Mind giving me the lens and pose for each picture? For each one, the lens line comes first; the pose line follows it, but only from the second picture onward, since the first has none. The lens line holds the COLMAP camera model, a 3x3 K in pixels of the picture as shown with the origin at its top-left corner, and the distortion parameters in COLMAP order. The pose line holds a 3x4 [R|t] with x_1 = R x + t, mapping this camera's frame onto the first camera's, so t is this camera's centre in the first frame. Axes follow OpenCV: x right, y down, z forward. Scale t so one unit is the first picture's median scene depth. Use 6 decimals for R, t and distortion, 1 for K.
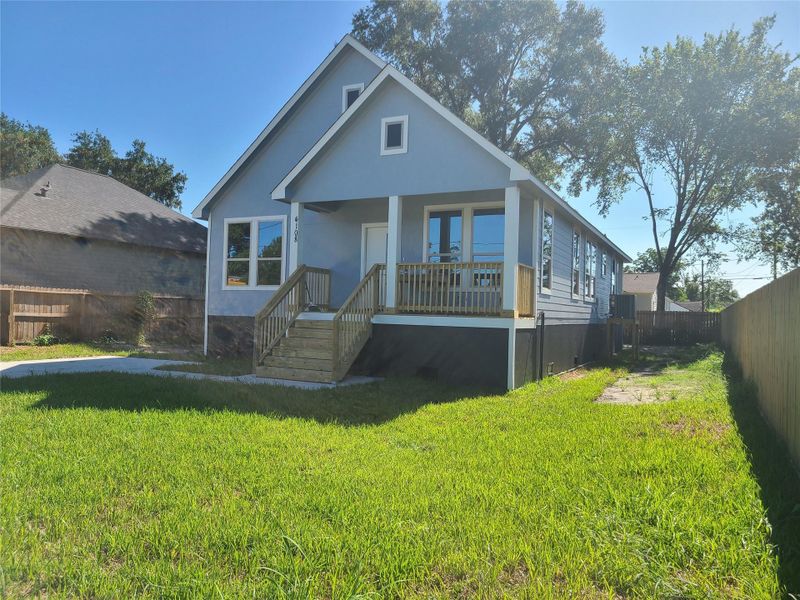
lens RADIAL K [[582.4, 0, 394.3], [0, 582.4, 301.7], [0, 0, 1]] dist [0.036322, -0.020741]
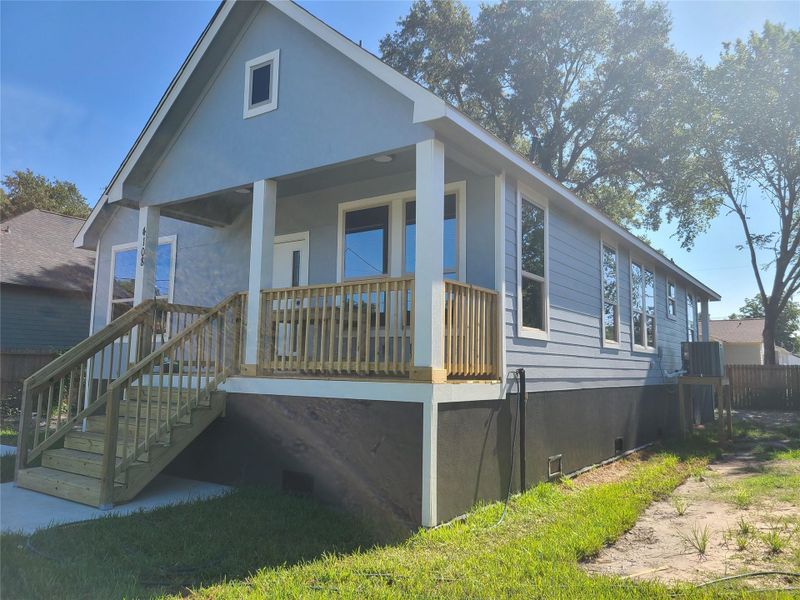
lens RADIAL K [[582.4, 0, 403.5], [0, 582.4, 300.3], [0, 0, 1]] dist [0.036322, -0.020741]
pose [[0.990270, -0.026833, -0.136548, 0.114198], [0.013213, 0.994931, -0.099688, 0.003026], [0.138531, 0.096914, 0.985605, 0.216457]]
